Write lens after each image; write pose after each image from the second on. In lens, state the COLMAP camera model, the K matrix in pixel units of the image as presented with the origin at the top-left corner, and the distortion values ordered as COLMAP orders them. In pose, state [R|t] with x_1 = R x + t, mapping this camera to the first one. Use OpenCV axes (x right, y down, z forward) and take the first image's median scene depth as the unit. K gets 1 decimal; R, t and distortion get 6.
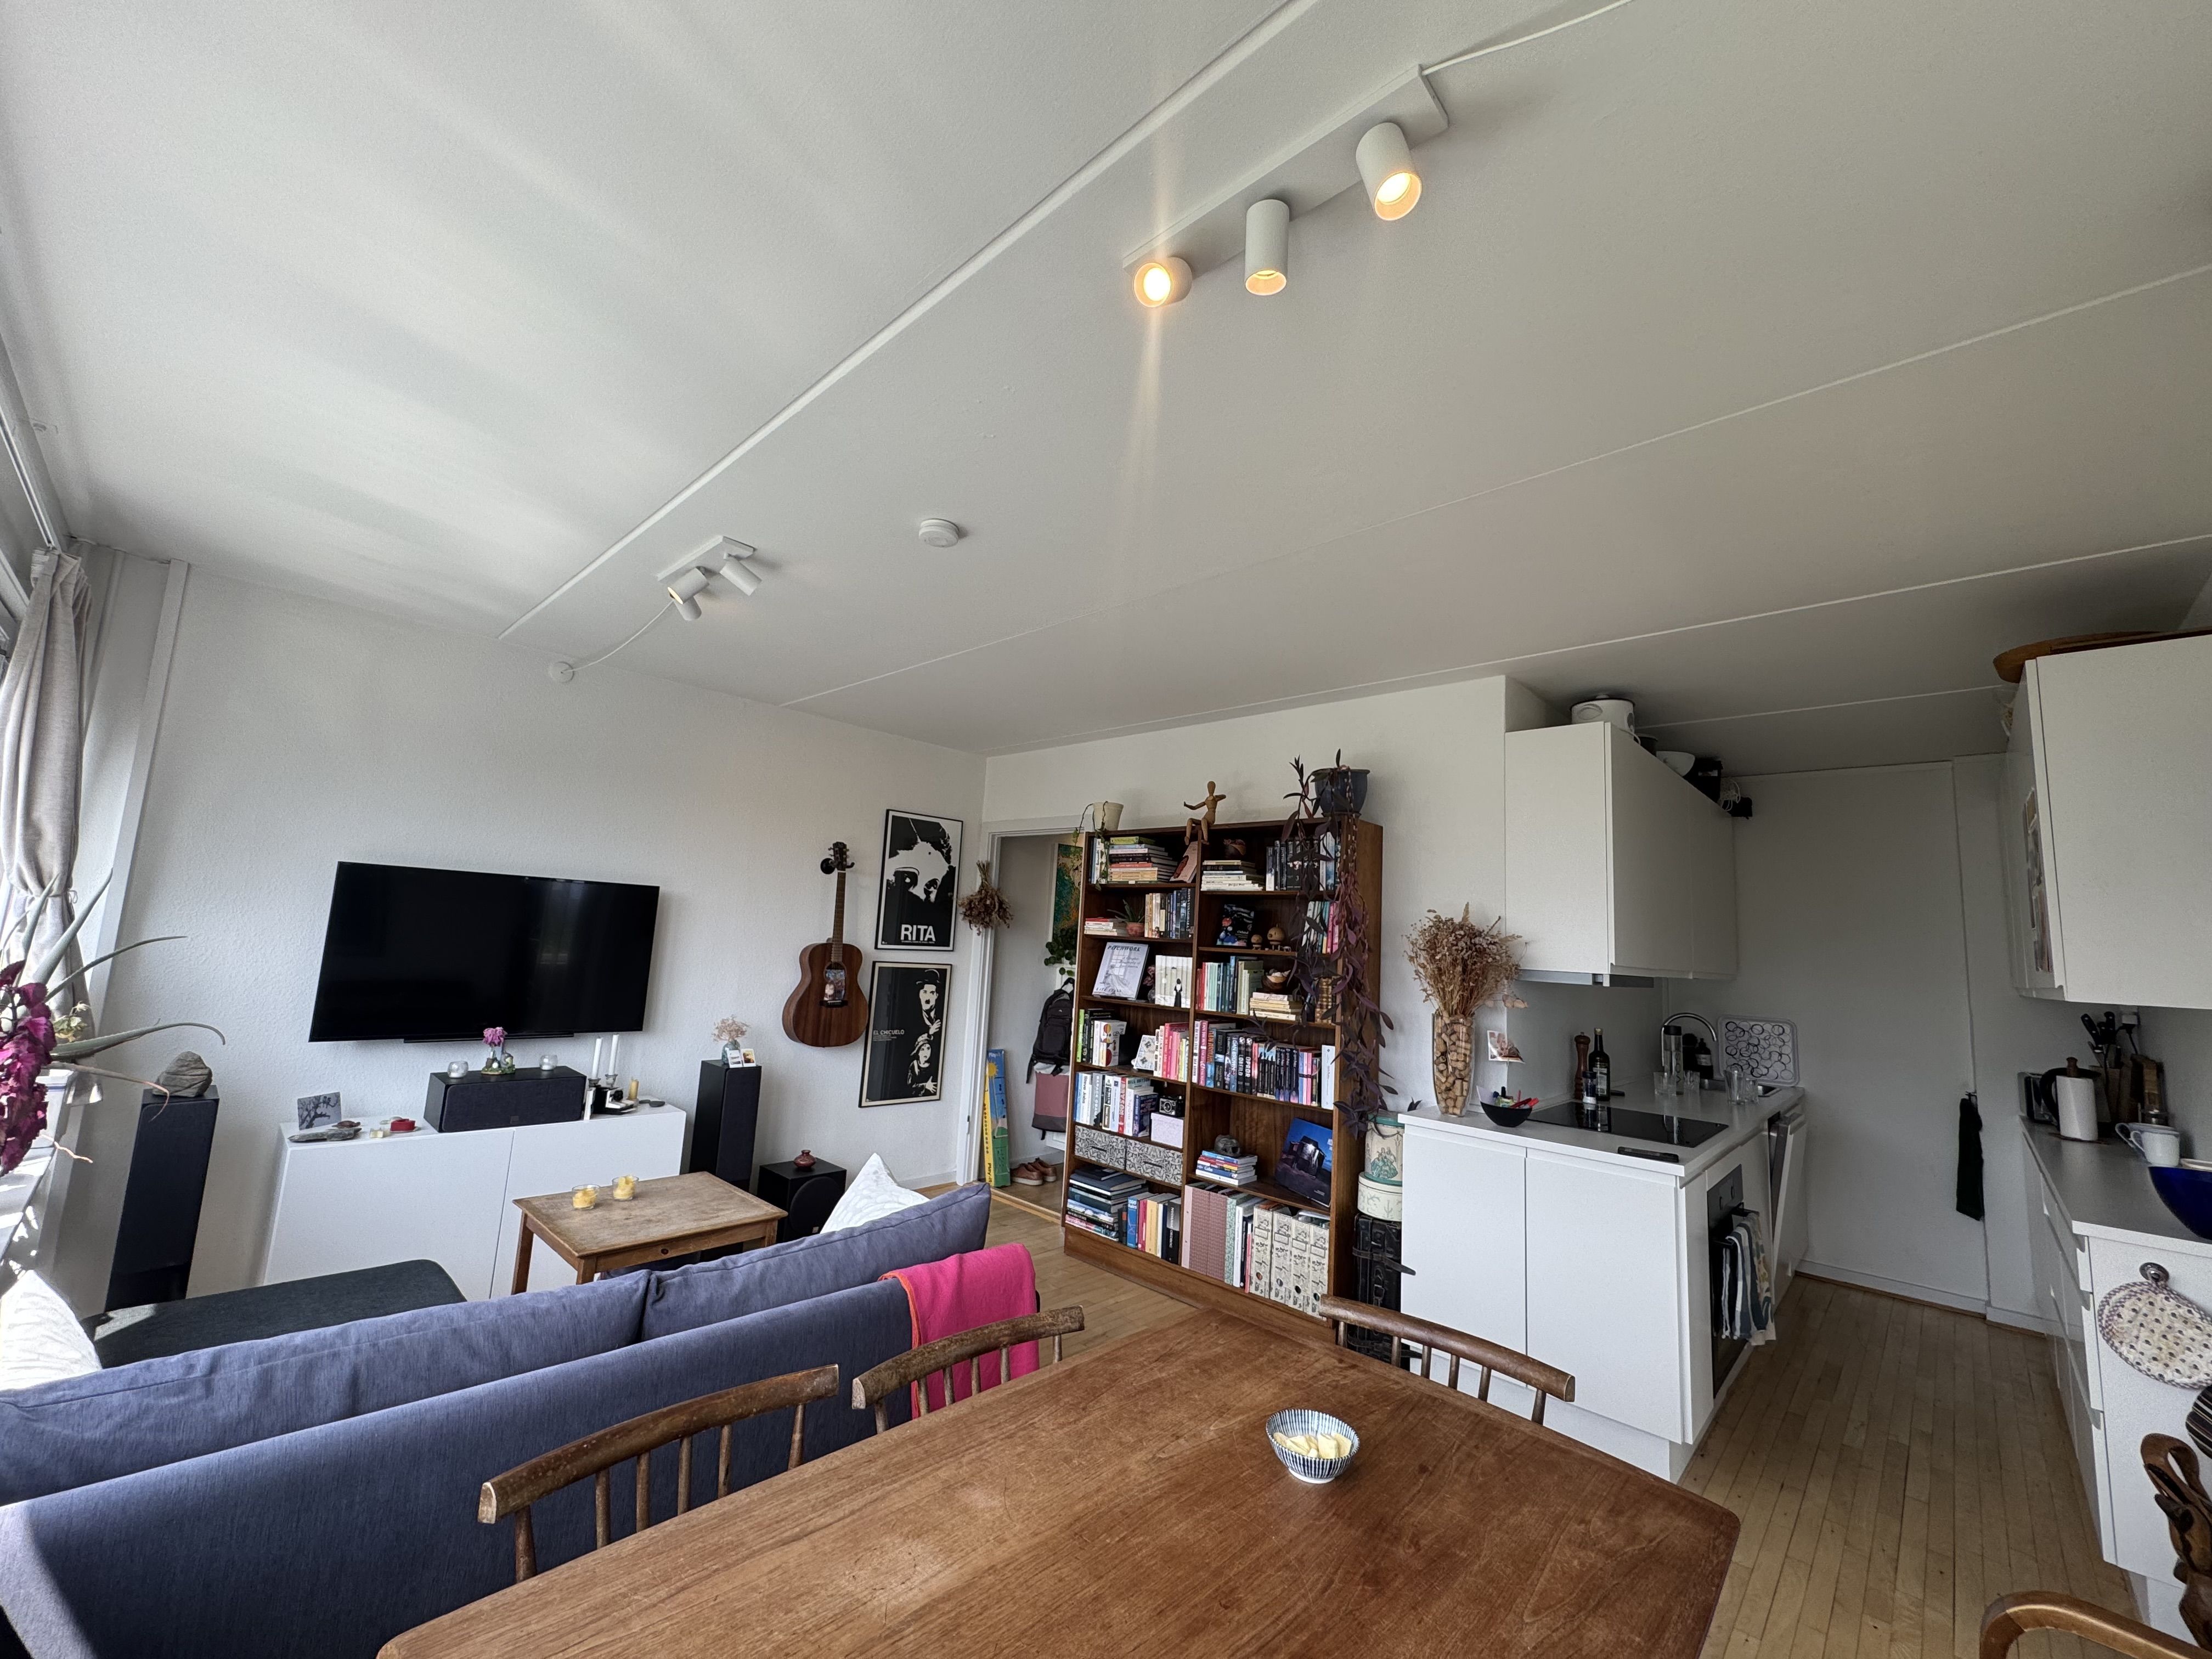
lens RADIAL K [[874.0, 0, 1093.5], [0, 874.0, 837.2], [0, 0, 1]] dist [-0.002504, -0.000218]
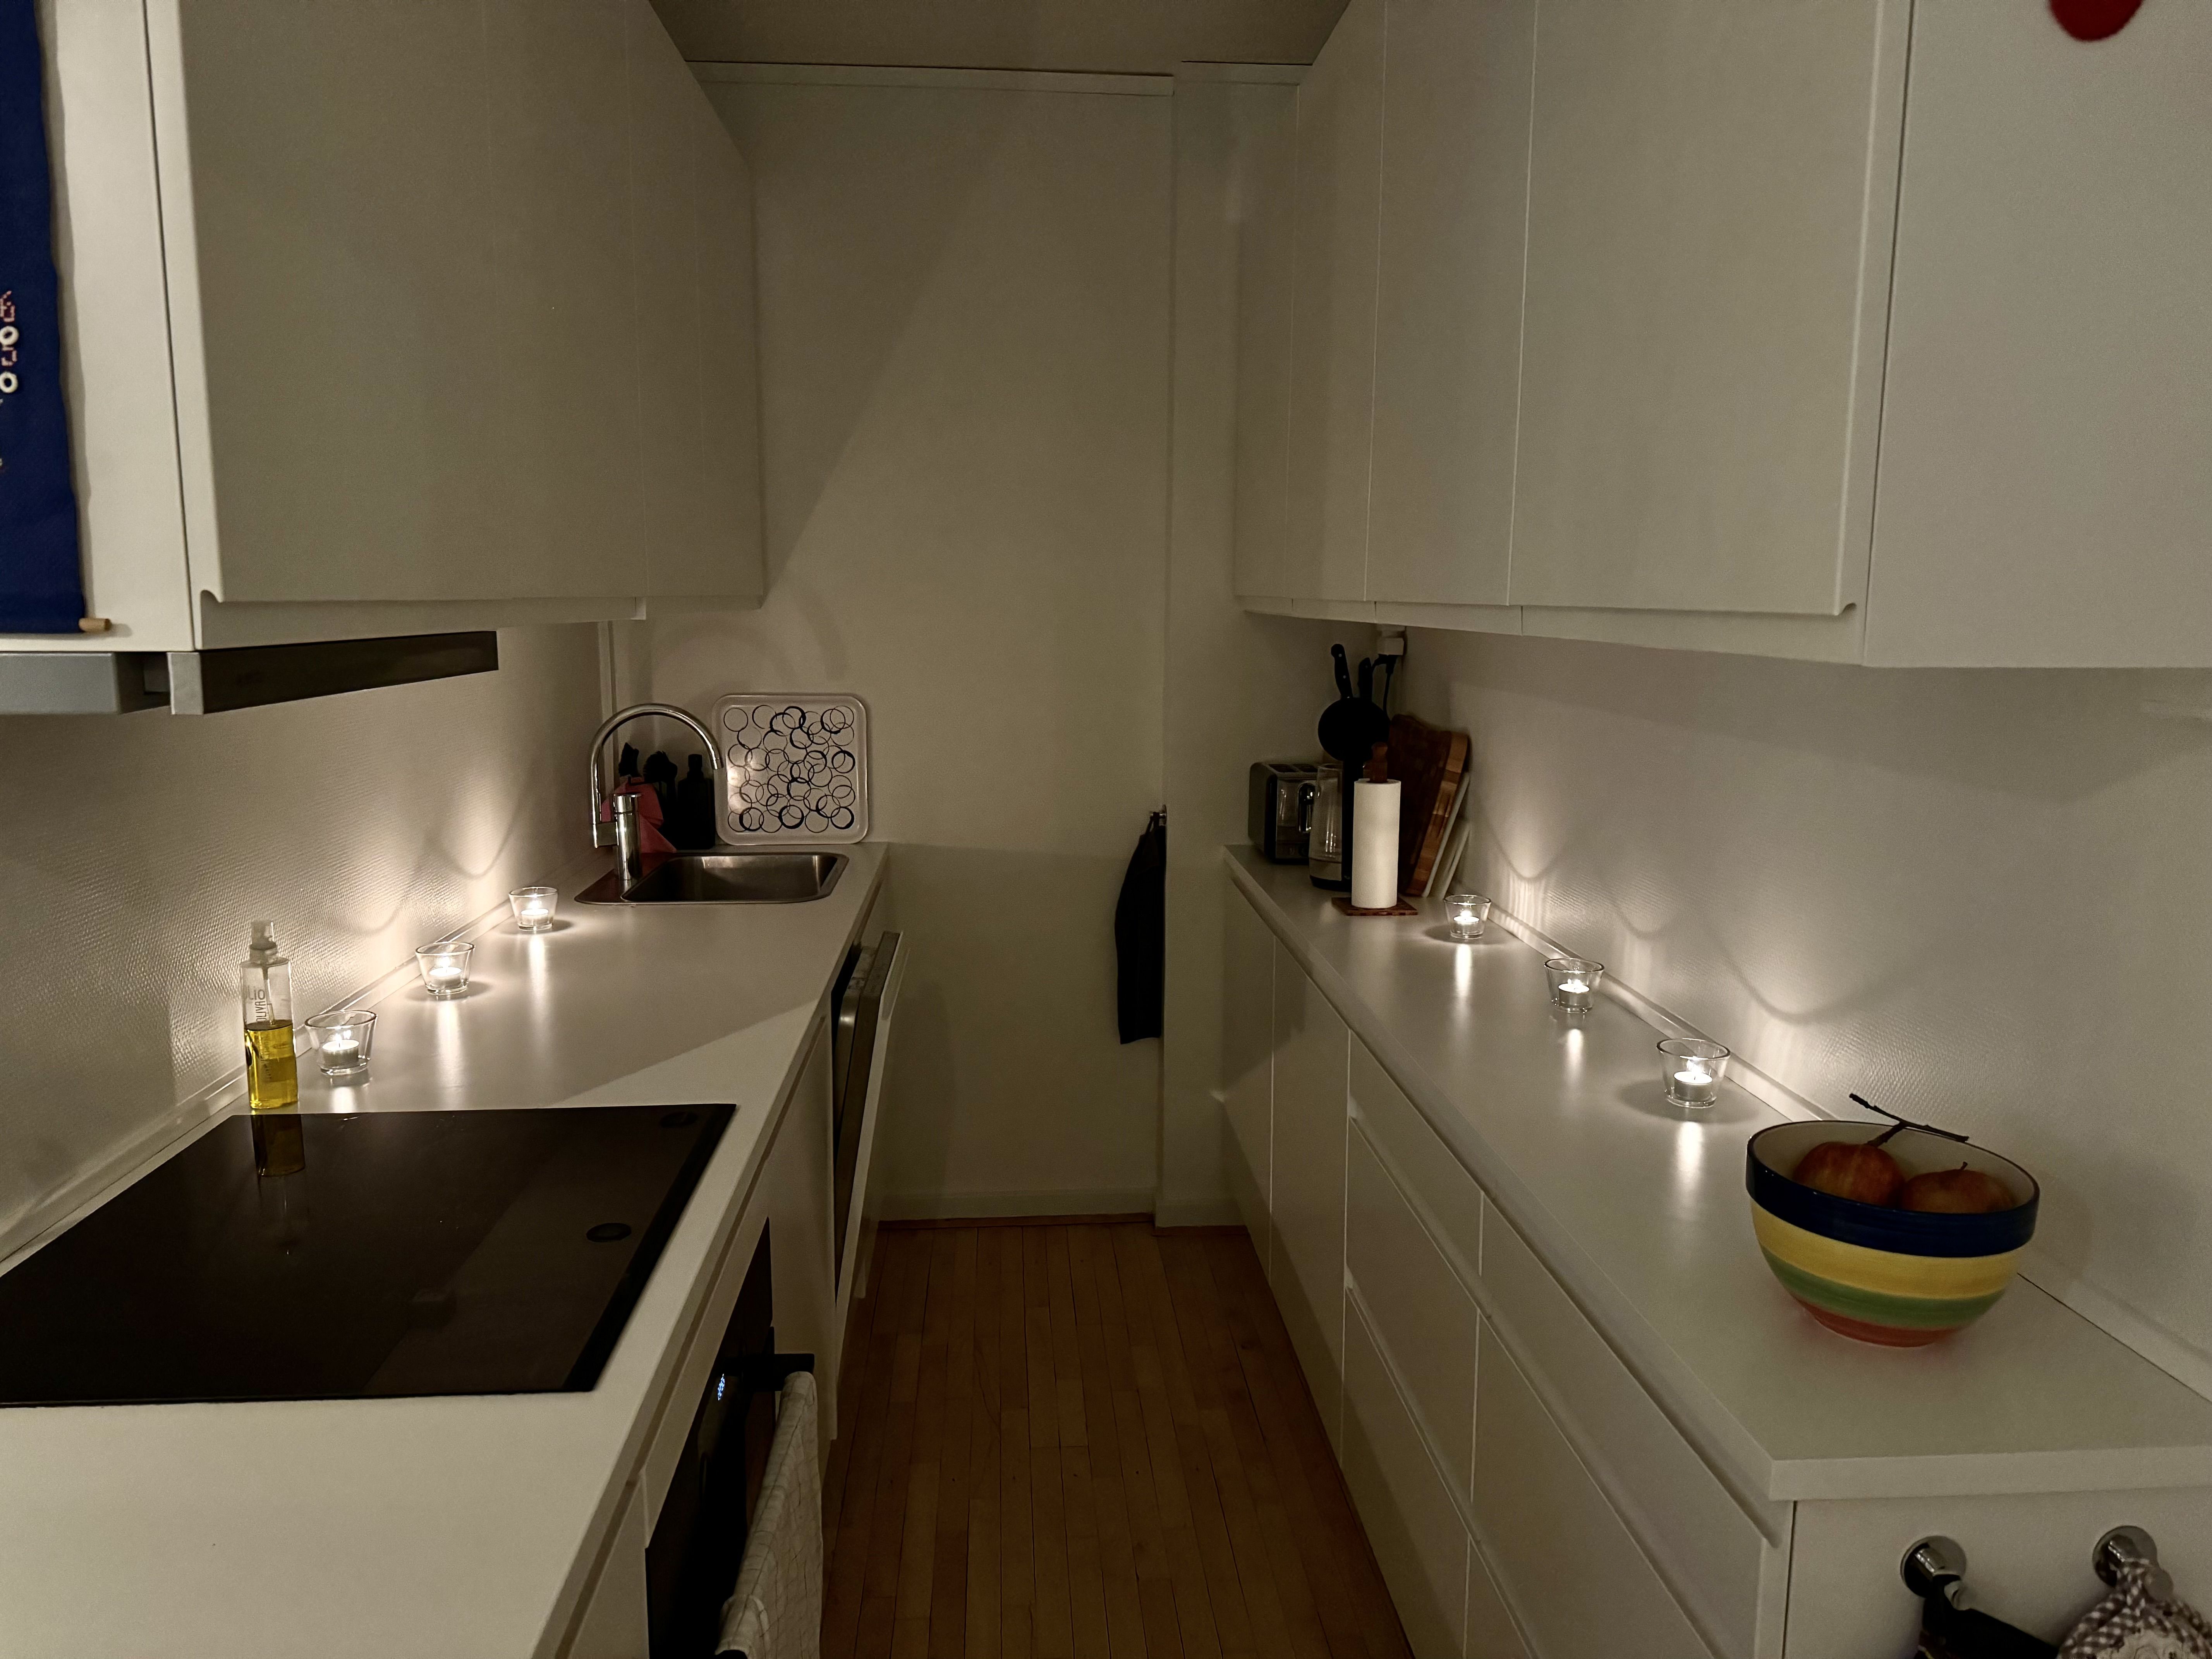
lens RADIAL K [[1555.4, 0, 1105.7], [0, 1555.4, 827.4], [0, 0, 1]] dist [0.000438, 0.000034]
pose [[0.667635, -0.156048, 0.727951, 0.380576], [-0.071909, 0.959698, 0.271678, 0.072670], [-0.741007, -0.233728, 0.629507, 0.516593]]
